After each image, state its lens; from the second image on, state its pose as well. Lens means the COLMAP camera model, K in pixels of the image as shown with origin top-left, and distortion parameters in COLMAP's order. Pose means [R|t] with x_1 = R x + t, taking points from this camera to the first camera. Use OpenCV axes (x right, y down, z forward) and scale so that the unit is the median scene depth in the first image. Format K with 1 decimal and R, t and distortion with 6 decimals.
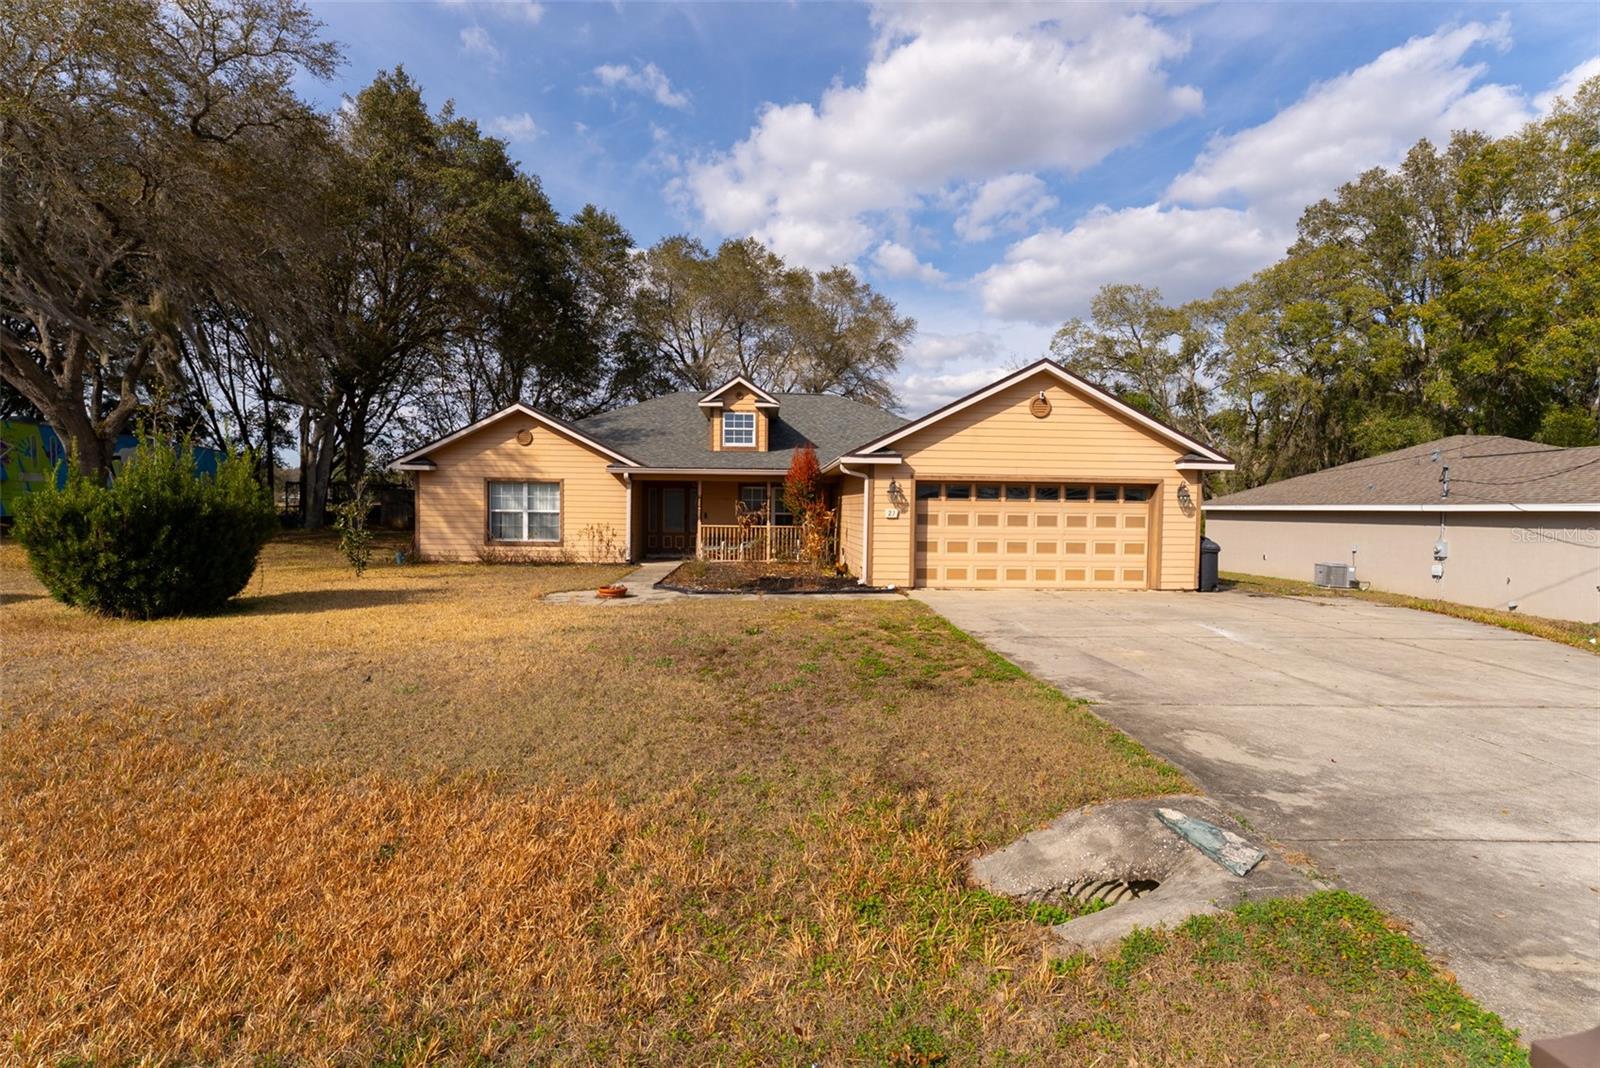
lens RADIAL K [[740.8, 0, 817.8], [0, 740.8, 550.4], [0, 0, 1]] dist [-0.007837, 0.001820]
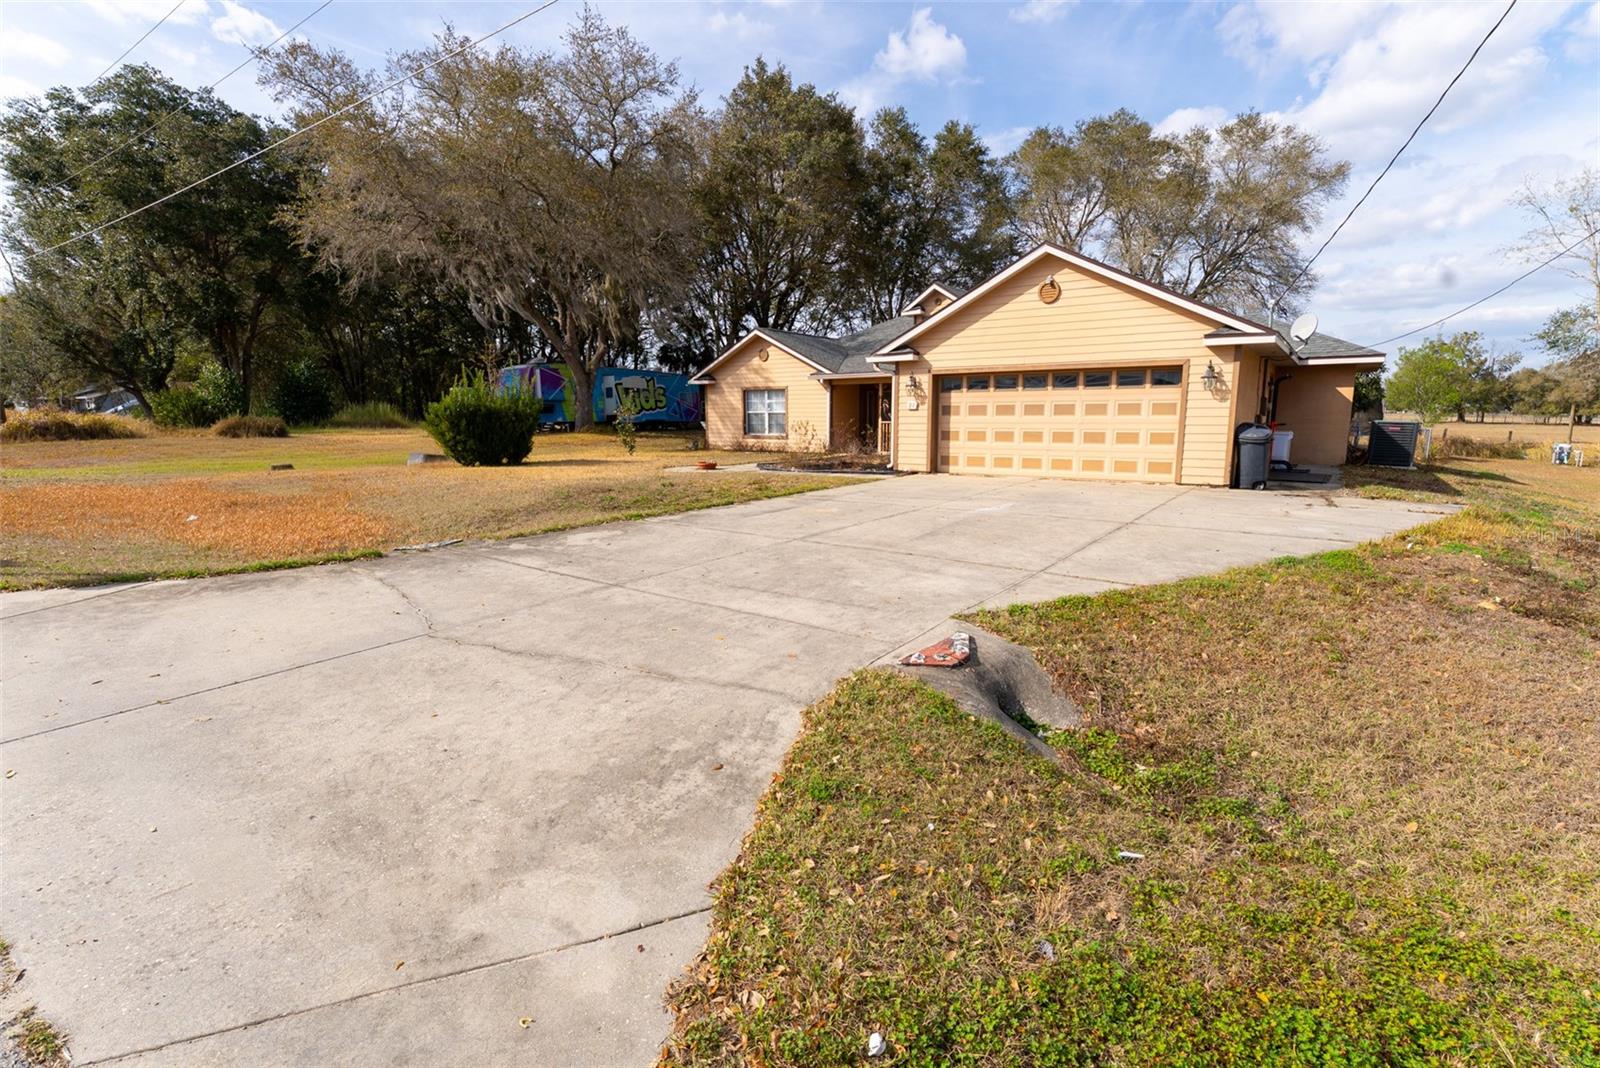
lens RADIAL K [[740.8, 0, 813.5], [0, 740.8, 555.9], [0, 0, 1]] dist [-0.007837, 0.001820]
pose [[0.777174, 0.101334, -0.621073, 0.537343], [-0.020762, 0.990541, 0.135635, 0.021066], [0.628943, -0.092517, 0.771927, 0.007604]]
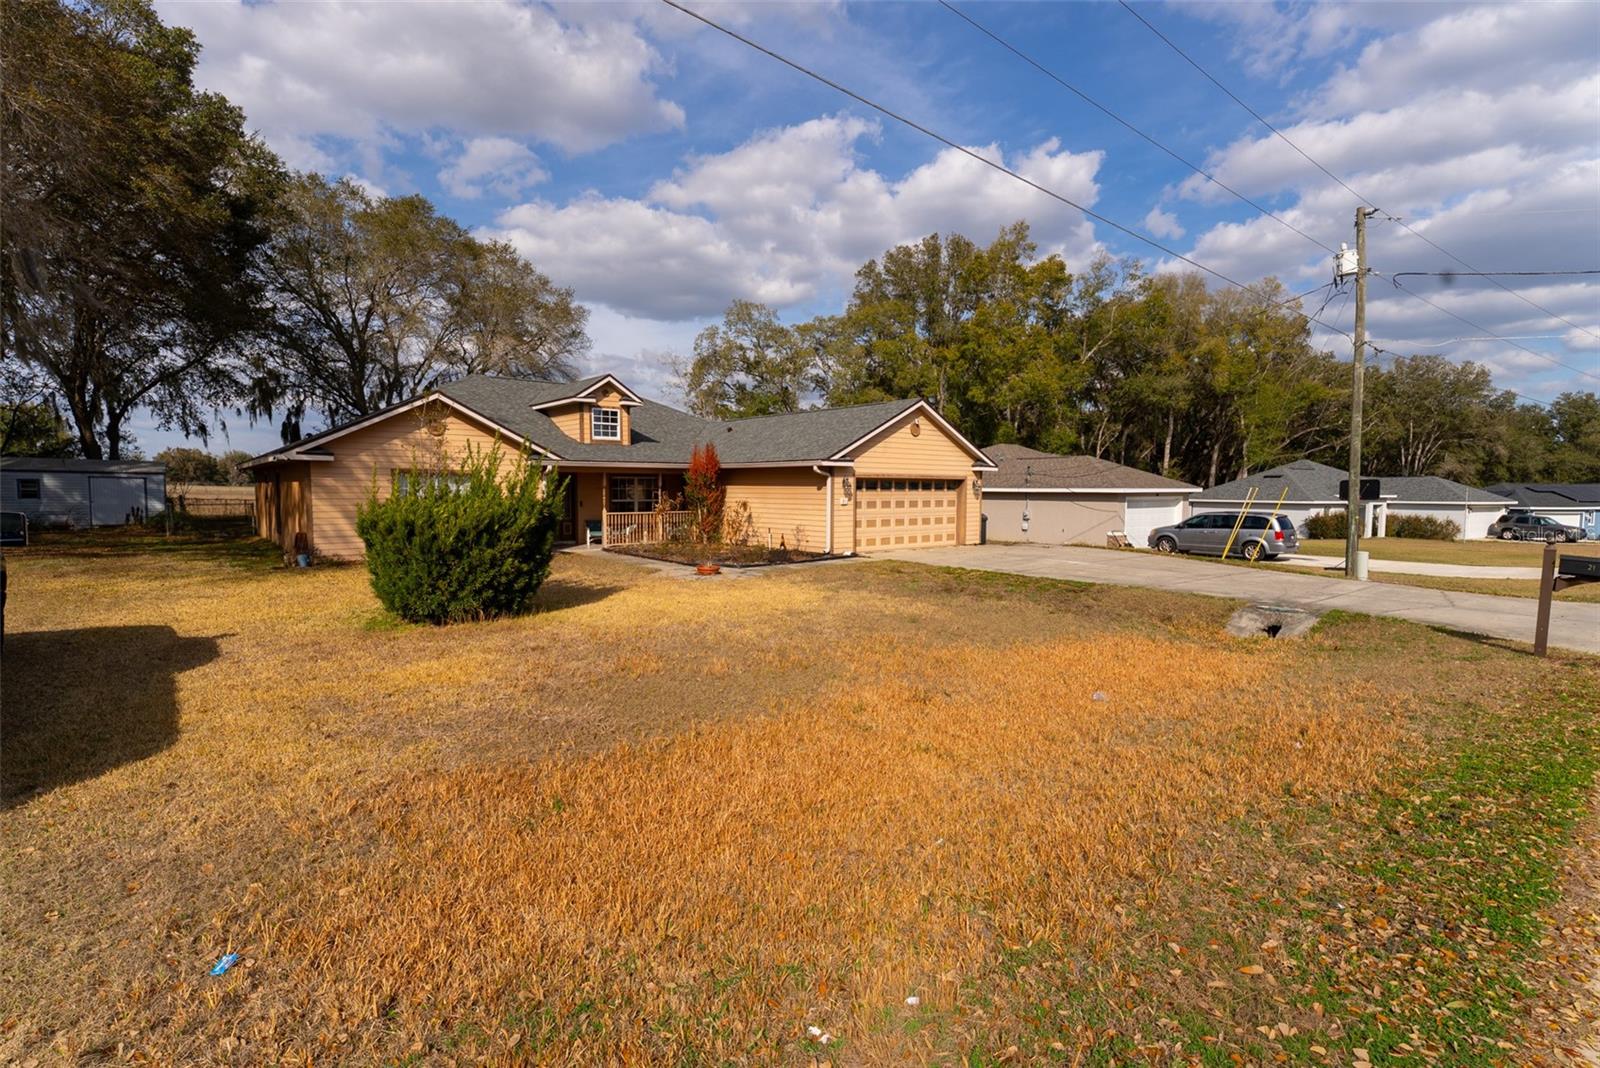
lens RADIAL K [[740.8, 0, 806.5], [0, 740.8, 531.9], [0, 0, 1]] dist [-0.007837, 0.001820]
pose [[0.796788, -0.044601, 0.602611, -0.610732], [0.039330, 0.998985, 0.021935, -0.019303], [-0.602978, 0.006224, 0.797733, -0.057343]]
